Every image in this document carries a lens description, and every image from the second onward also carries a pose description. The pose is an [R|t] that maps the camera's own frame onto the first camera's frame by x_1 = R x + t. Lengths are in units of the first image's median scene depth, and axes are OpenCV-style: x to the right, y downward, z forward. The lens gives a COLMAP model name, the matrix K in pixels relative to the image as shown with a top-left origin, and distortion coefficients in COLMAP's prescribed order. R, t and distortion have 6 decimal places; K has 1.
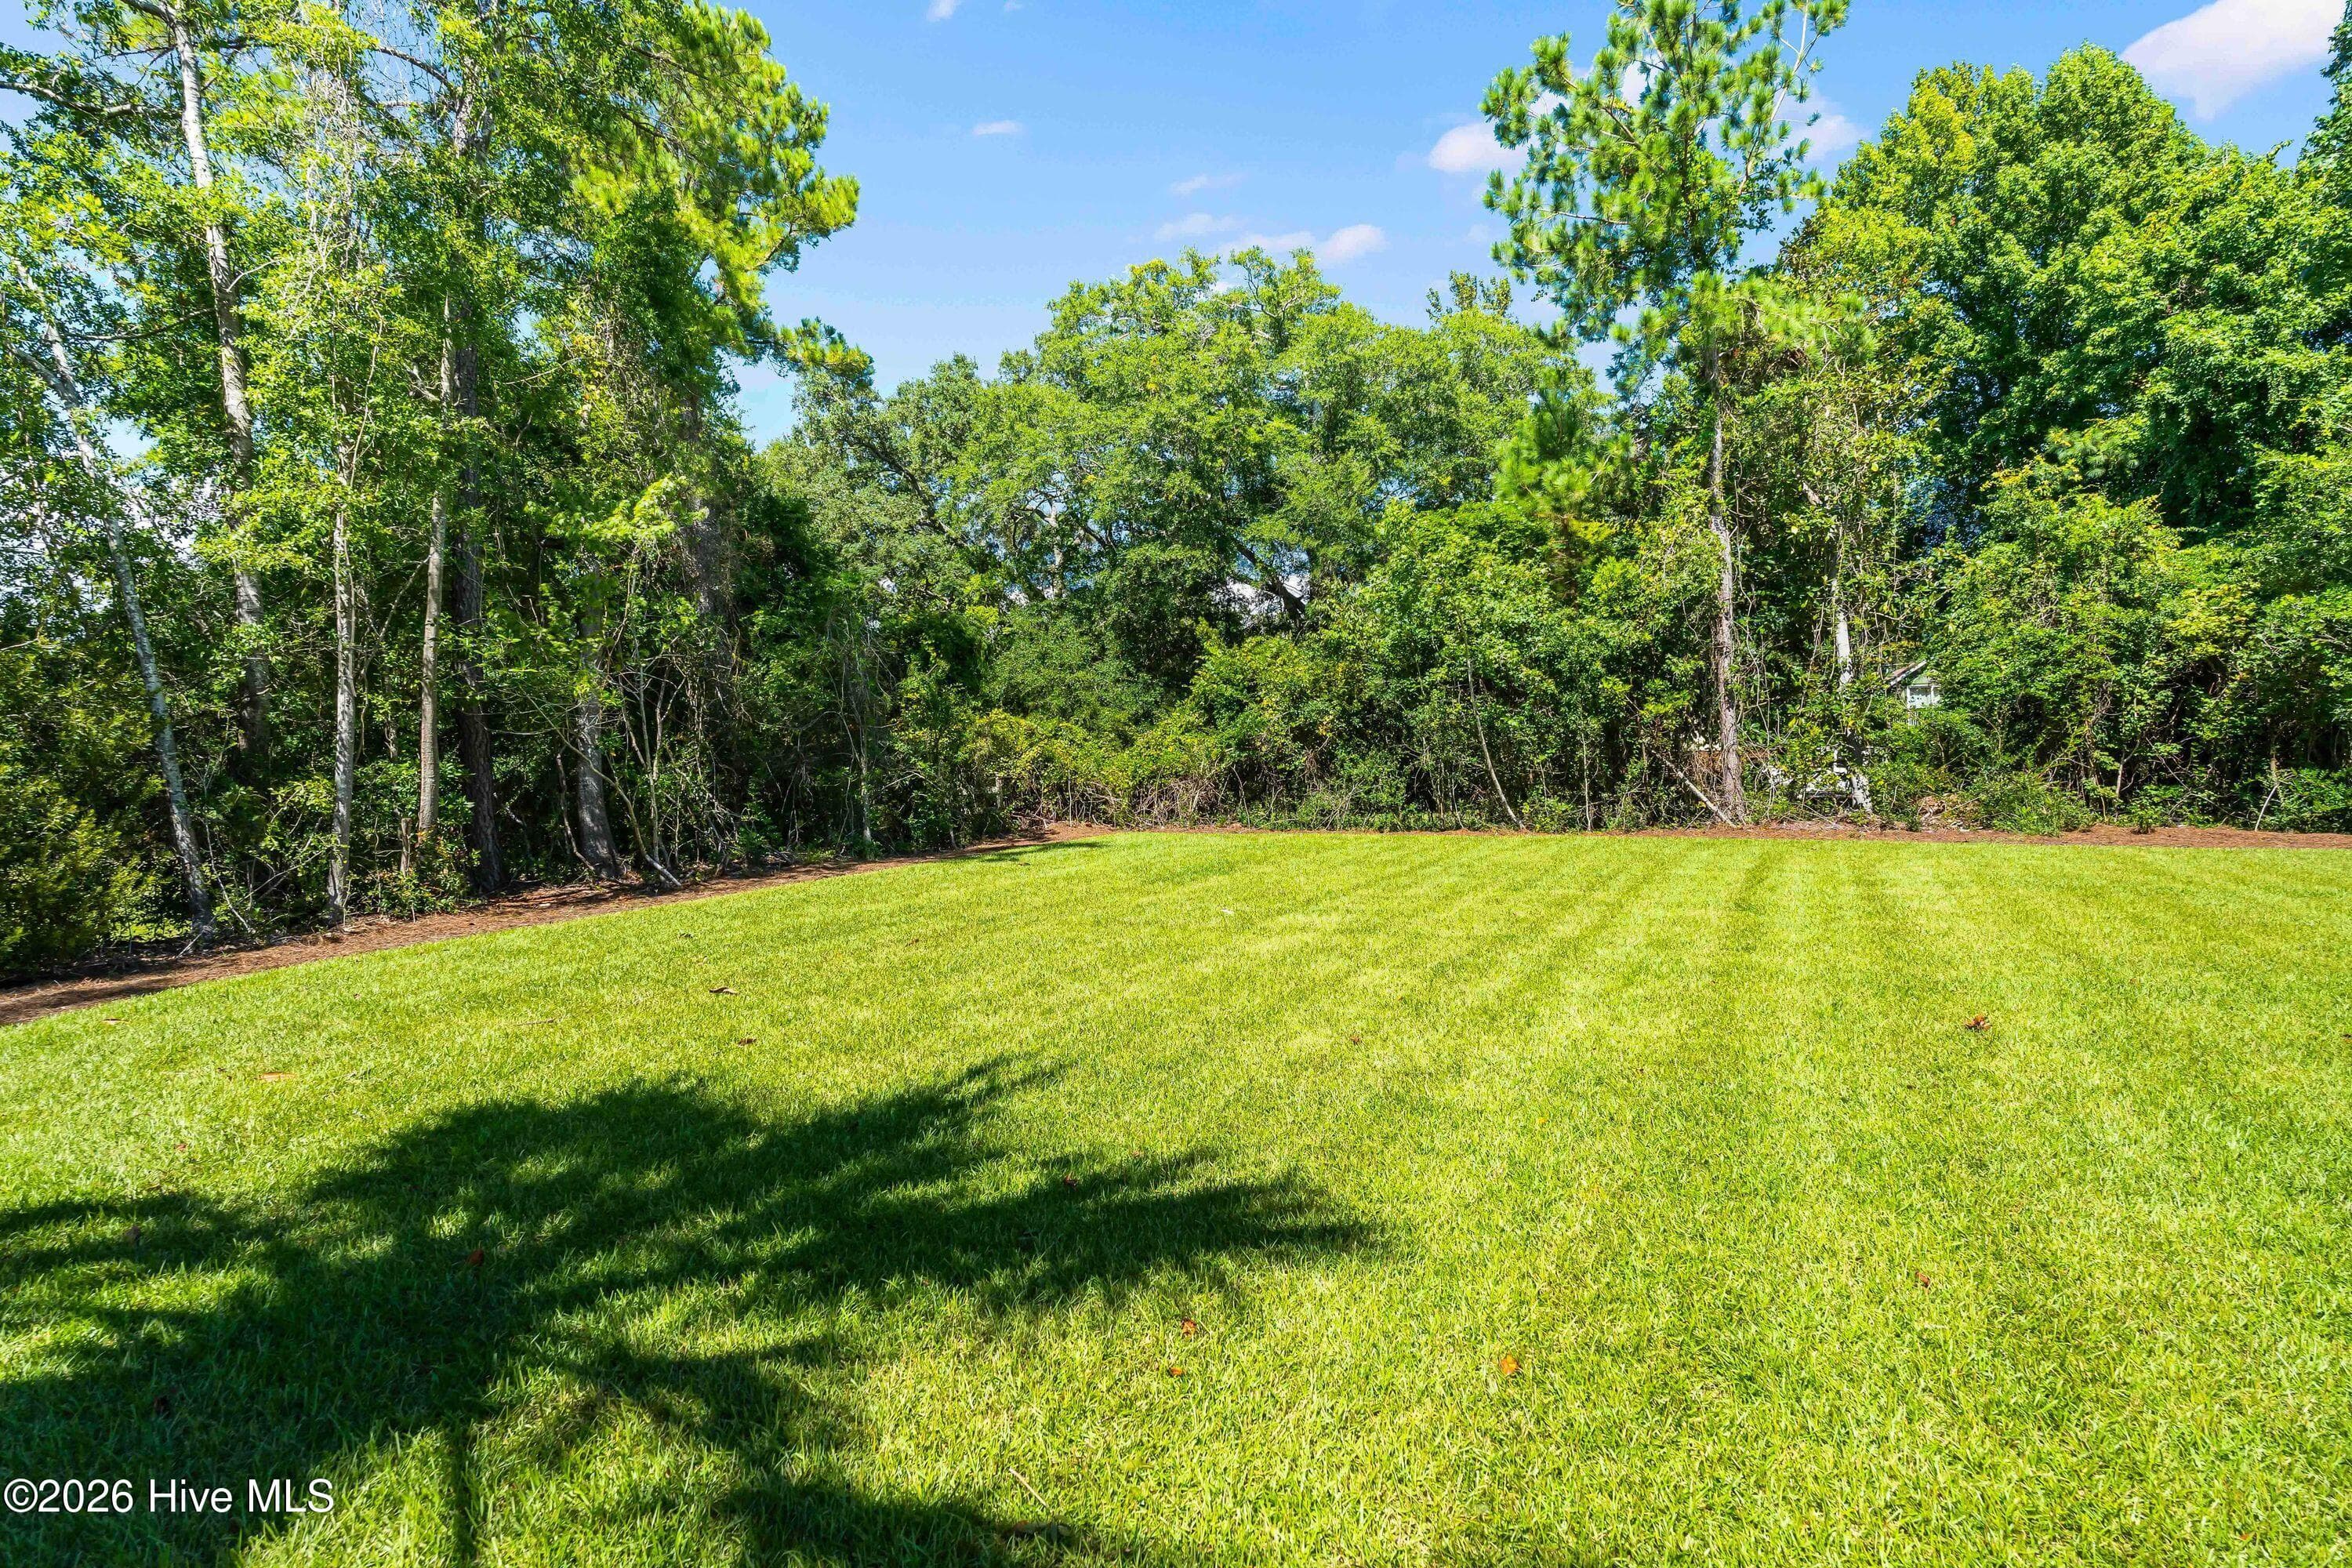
lens RADIAL K [[1188.5, 0, 1175.8], [0, 1188.5, 786.9], [0, 0, 1]] dist [0.005637, 0.000530]
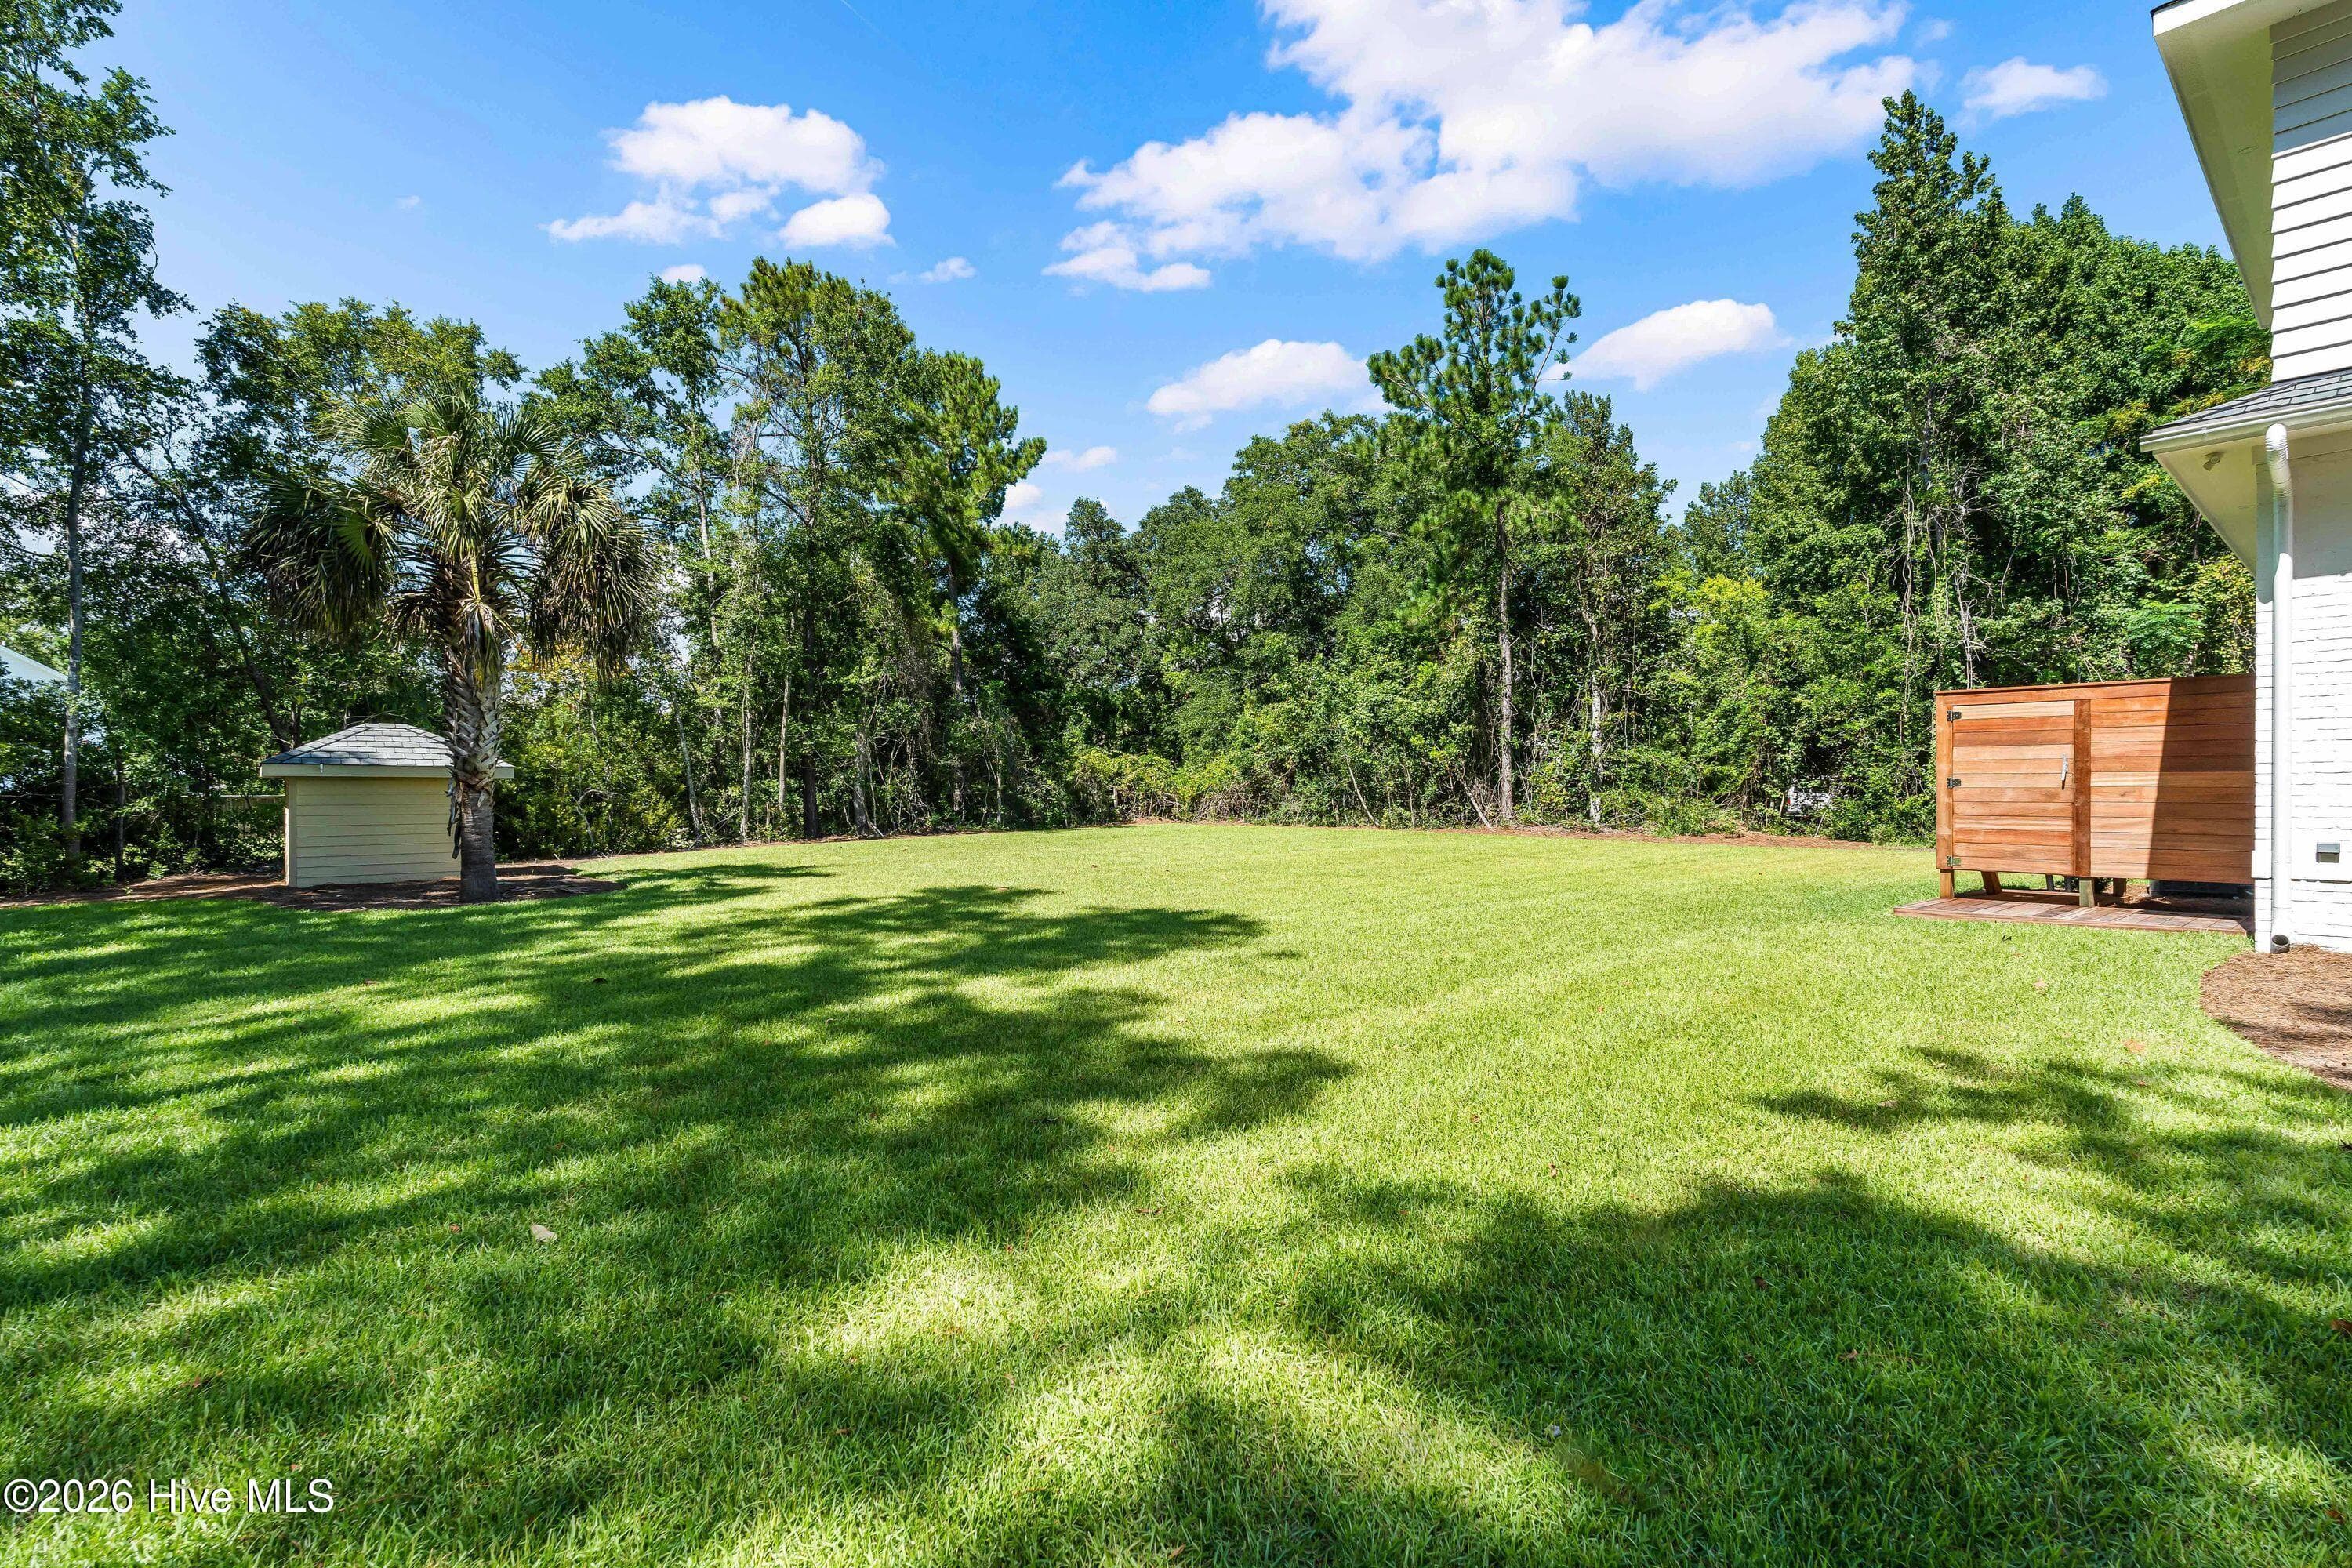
lens RADIAL K [[1088.7, 0, 1180.6], [0, 1088.7, 769.6], [0, 0, 1]] dist [-0.001758, -0.000057]
pose [[0.951402, 0.009391, -0.307809, 0.521136], [-0.017747, 0.999546, -0.024361, -0.000985], [0.307441, 0.028640, 0.951136, -0.535789]]
